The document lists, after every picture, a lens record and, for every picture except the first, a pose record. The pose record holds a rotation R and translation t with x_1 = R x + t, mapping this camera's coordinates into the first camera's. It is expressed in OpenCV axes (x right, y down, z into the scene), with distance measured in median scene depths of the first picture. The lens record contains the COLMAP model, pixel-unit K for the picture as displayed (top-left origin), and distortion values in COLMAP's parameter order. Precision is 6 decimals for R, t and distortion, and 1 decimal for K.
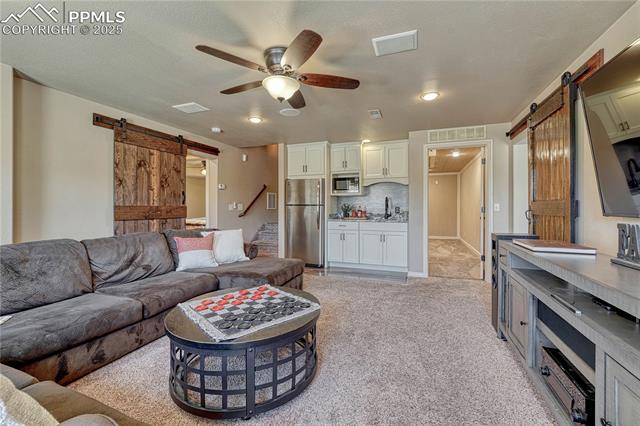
lens RADIAL K [[265.2, 0, 323.0], [0, 265.2, 208.9], [0, 0, 1]] dist [-0.000599, 0.001603]
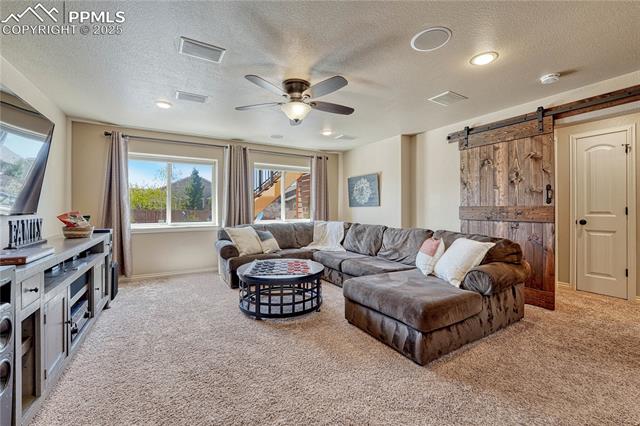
lens RADIAL K [[265.2, 0, 321.8], [0, 265.2, 207.8], [0, 0, 1]] dist [-0.000599, 0.001603]
pose [[-0.616968, 0.004967, -0.786973, 0.435418], [-0.000783, 0.999976, 0.006925, -0.012009], [0.786988, 0.004889, -0.616949, 1.094150]]
